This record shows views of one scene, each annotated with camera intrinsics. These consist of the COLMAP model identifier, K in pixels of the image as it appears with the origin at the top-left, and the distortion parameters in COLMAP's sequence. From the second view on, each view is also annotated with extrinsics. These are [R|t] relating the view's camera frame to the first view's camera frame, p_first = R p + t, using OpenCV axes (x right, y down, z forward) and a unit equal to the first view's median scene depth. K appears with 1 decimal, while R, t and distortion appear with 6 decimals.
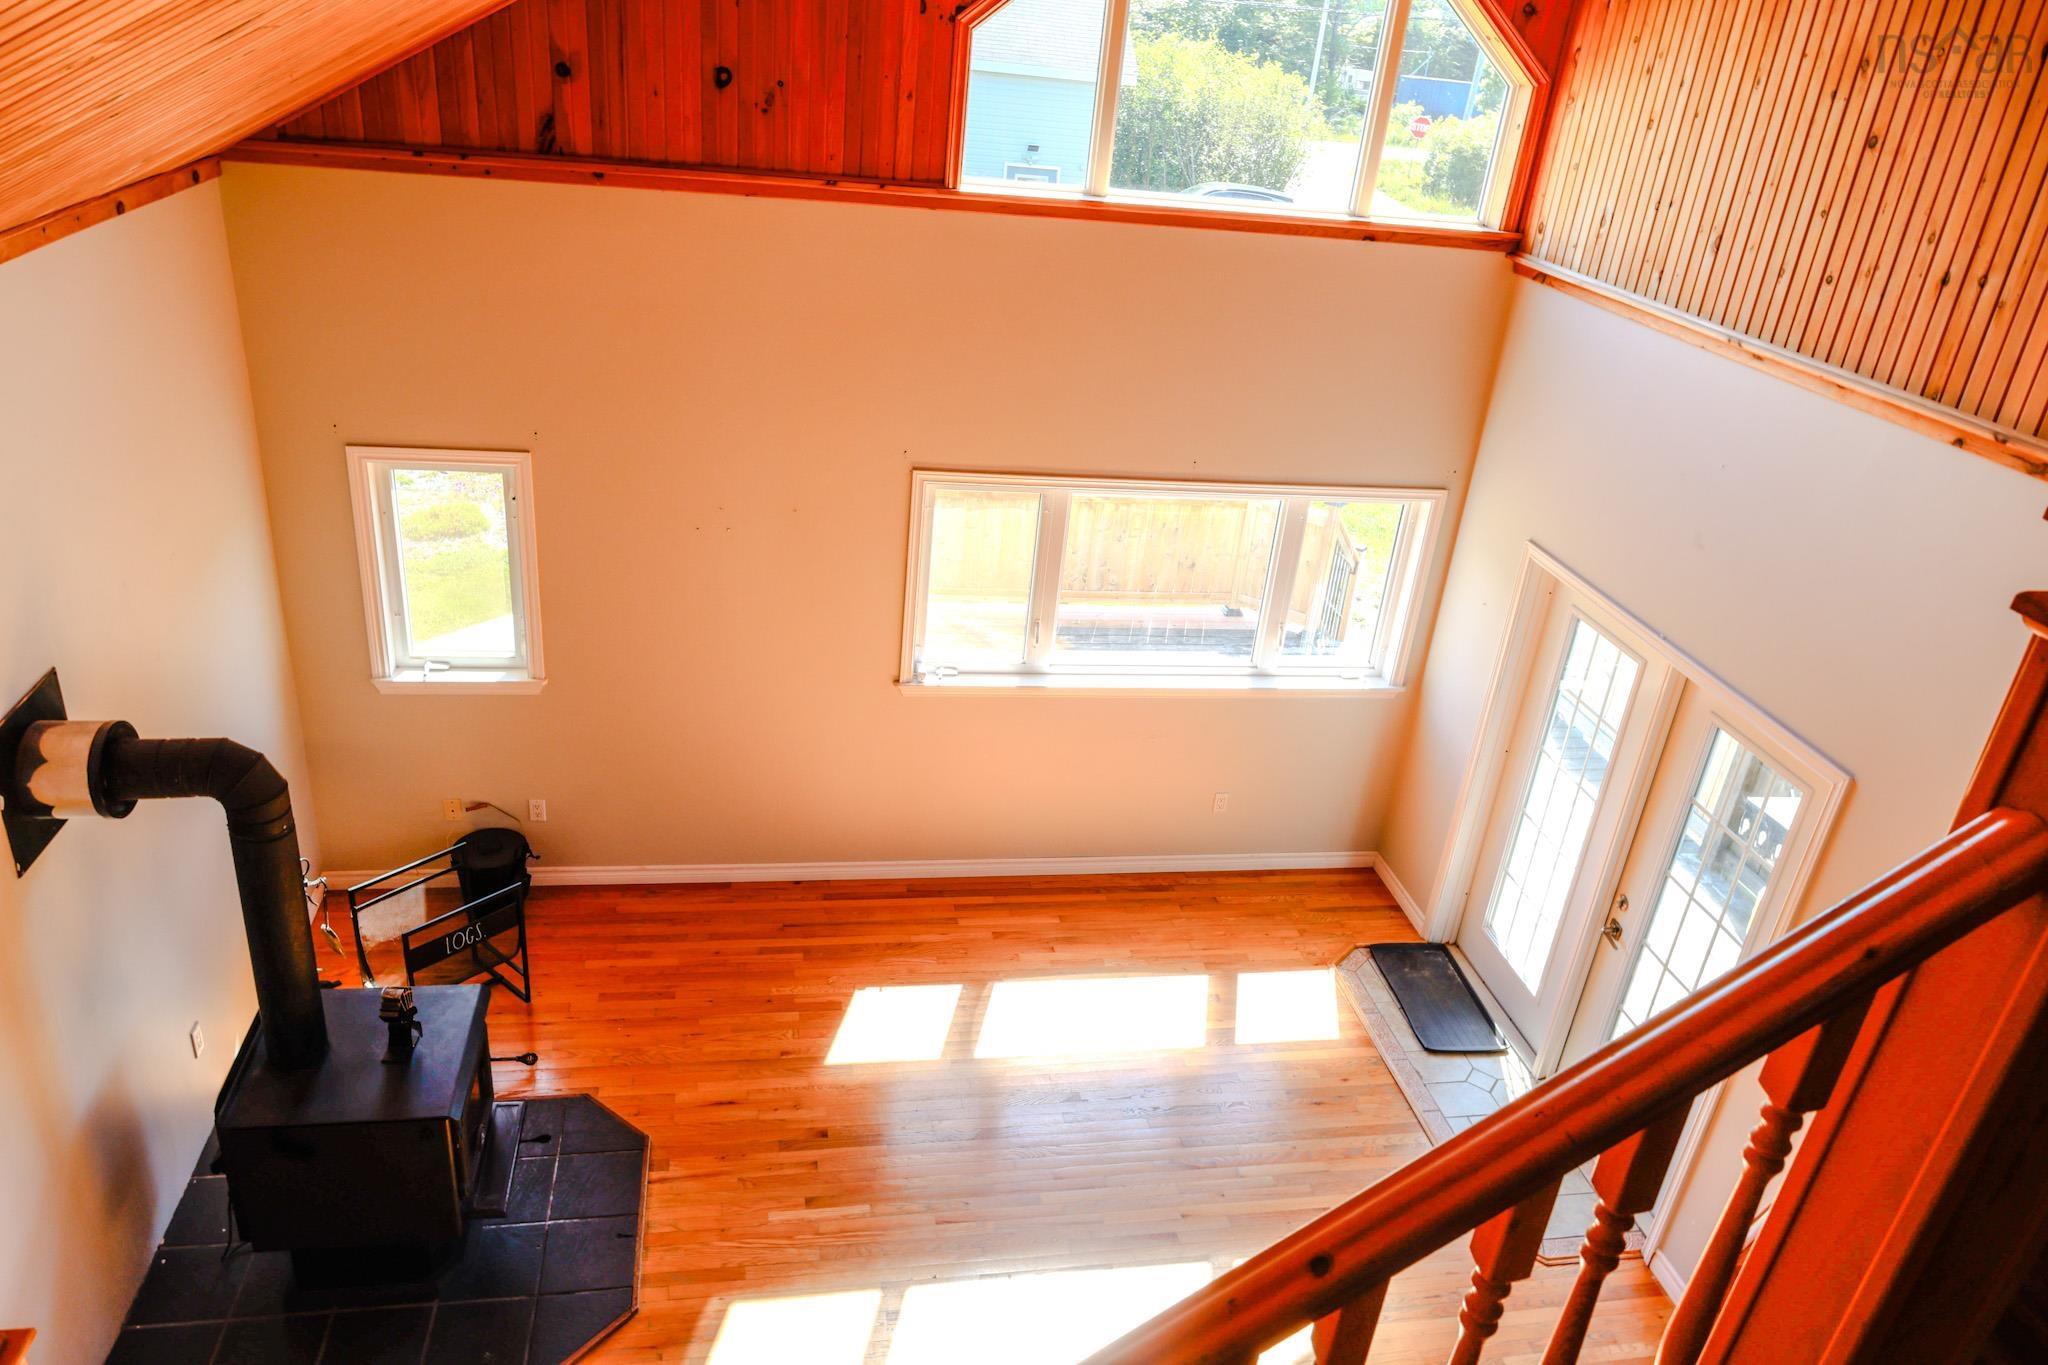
lens RADIAL K [[1390.7, 0, 1024.6], [0, 1390.7, 680.9], [0, 0, 1]] dist [0.001355, 0.000489]
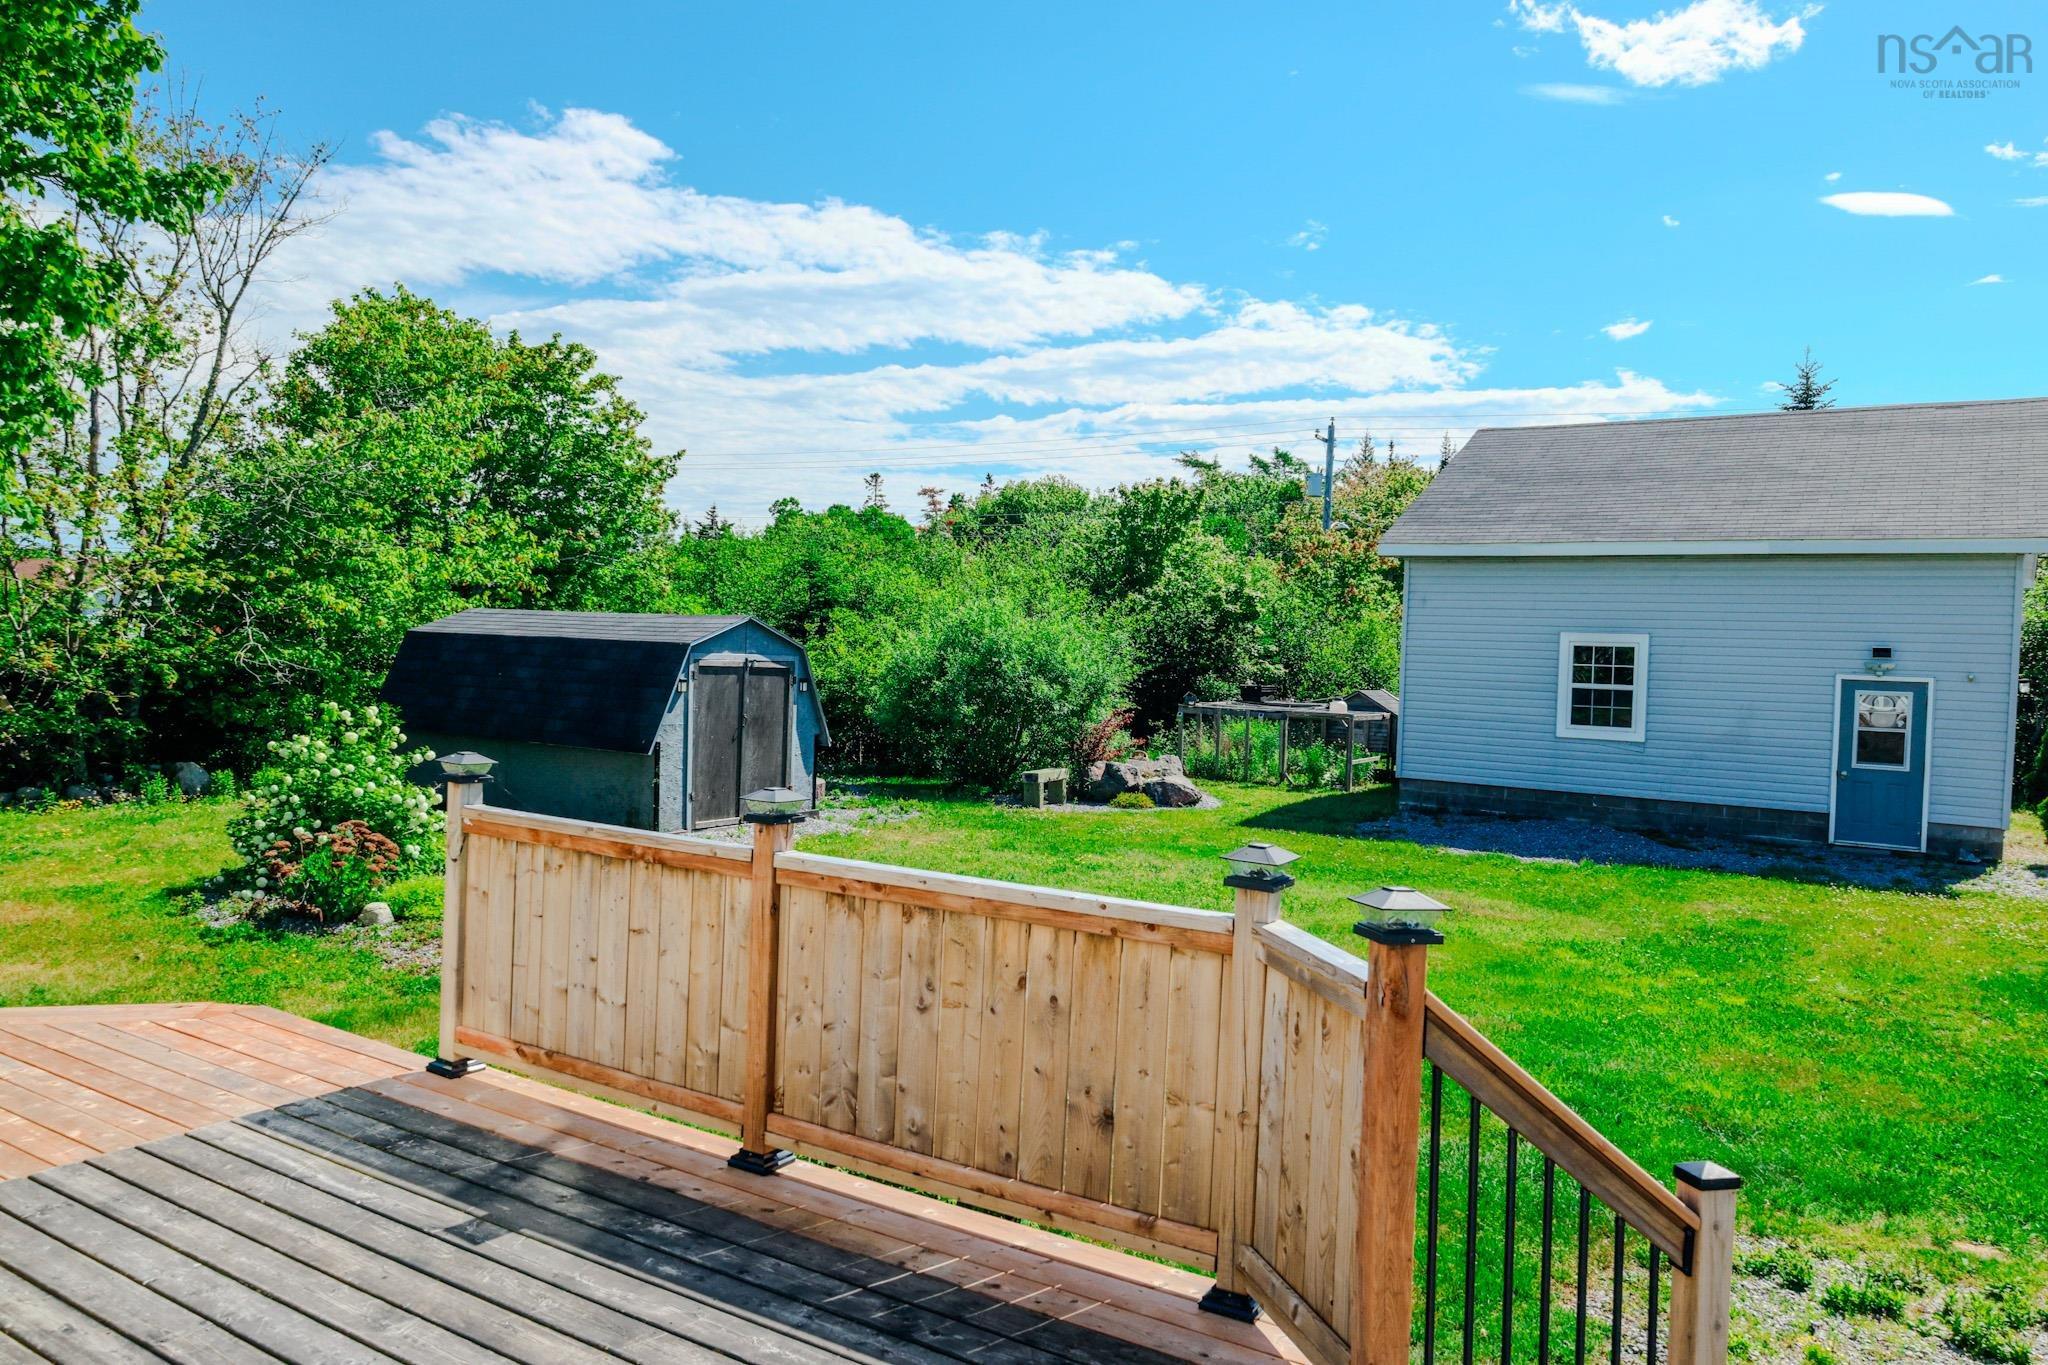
lens RADIAL K [[1390.7, 0, 1024.0], [0, 1390.7, 679.8], [0, 0, 1]] dist [0.001355, 0.000489]
pose [[0.732982, -0.057781, -0.677790, 0.161190], [-0.264782, 0.893572, -0.362519, -0.023445], [0.626601, 0.445187, 0.639672, 0.337723]]
